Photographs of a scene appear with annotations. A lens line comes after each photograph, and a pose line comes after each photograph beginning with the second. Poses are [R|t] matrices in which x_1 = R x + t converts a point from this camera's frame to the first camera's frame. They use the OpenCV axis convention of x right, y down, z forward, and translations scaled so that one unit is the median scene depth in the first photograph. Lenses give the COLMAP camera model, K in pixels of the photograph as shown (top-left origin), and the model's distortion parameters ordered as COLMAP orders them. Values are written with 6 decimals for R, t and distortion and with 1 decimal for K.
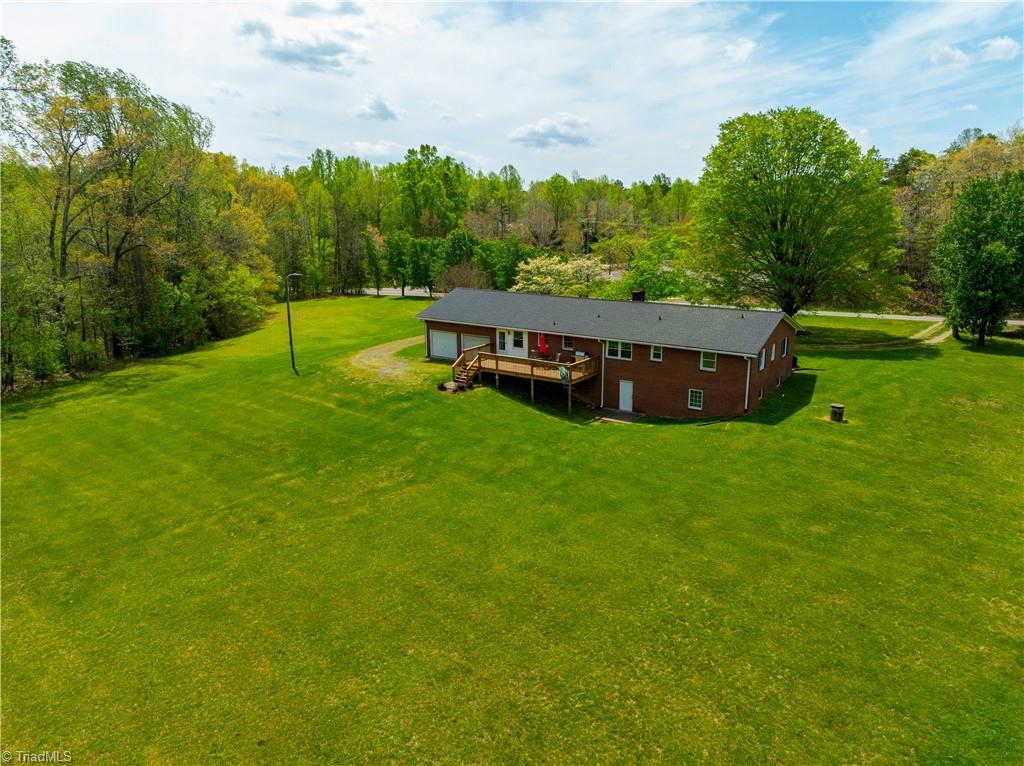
lens RADIAL K [[744.4, 0, 510.9], [0, 744.4, 344.7], [0, 0, 1]] dist [-0.032383, 0.001348]
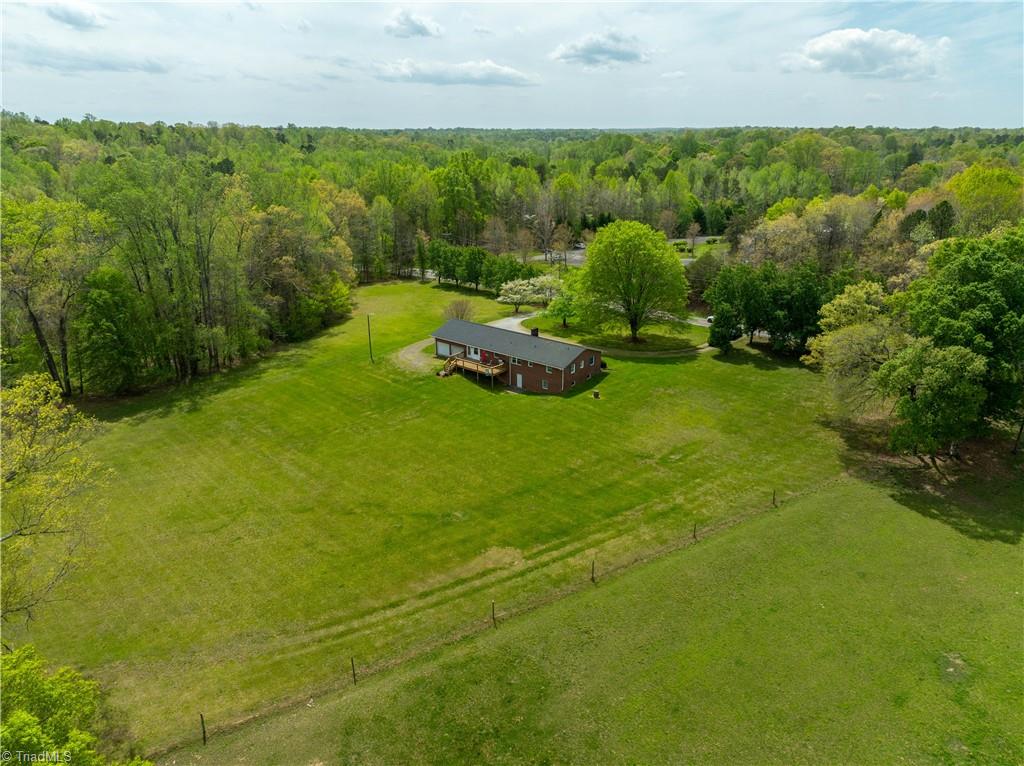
lens RADIAL K [[730.7, 0, 512.0], [0, 730.7, 383.0], [0, 0, 1]] dist [-0.038325, -0.002738]
pose [[0.996765, 0.029185, -0.074886, 0.300861], [-0.017652, 0.988484, 0.150290, -0.256751], [0.078409, -0.148482, 0.985802, -1.176949]]
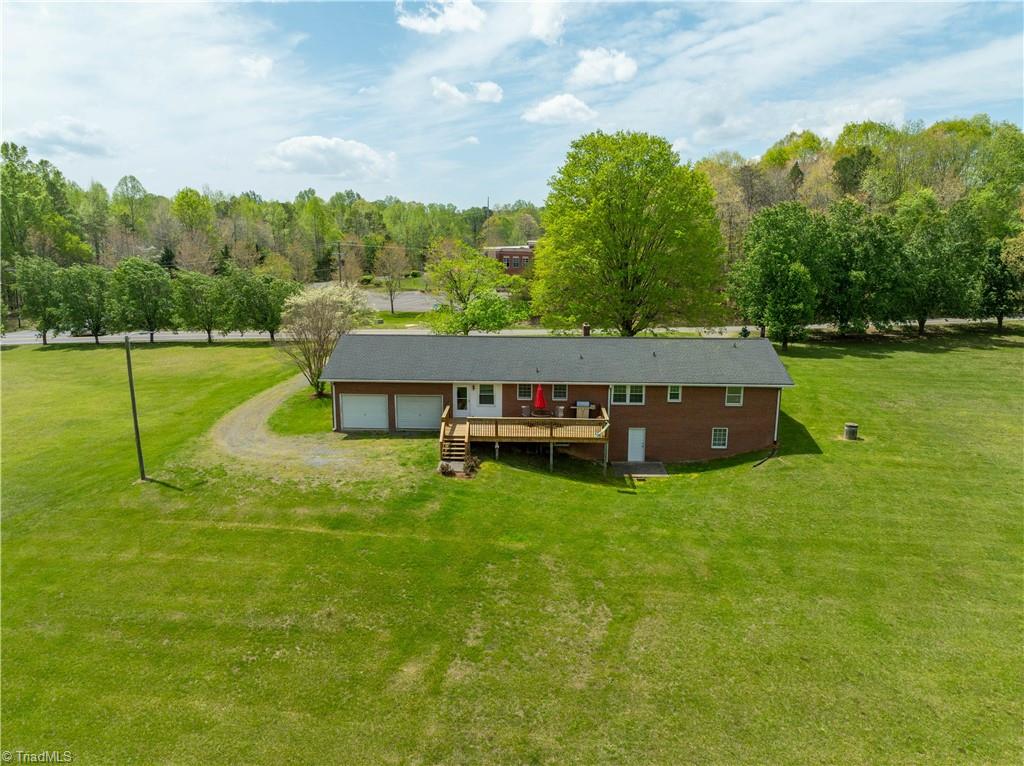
lens RADIAL K [[731.5, 0, 524.8], [0, 731.5, 384.5], [0, 0, 1]] dist [-0.041440, 0.005317]
pose [[0.818493, -0.110144, 0.563860, -0.441270], [0.092001, 0.993913, 0.060602, -0.068309], [-0.567103, 0.002273, 0.823644, 0.363717]]
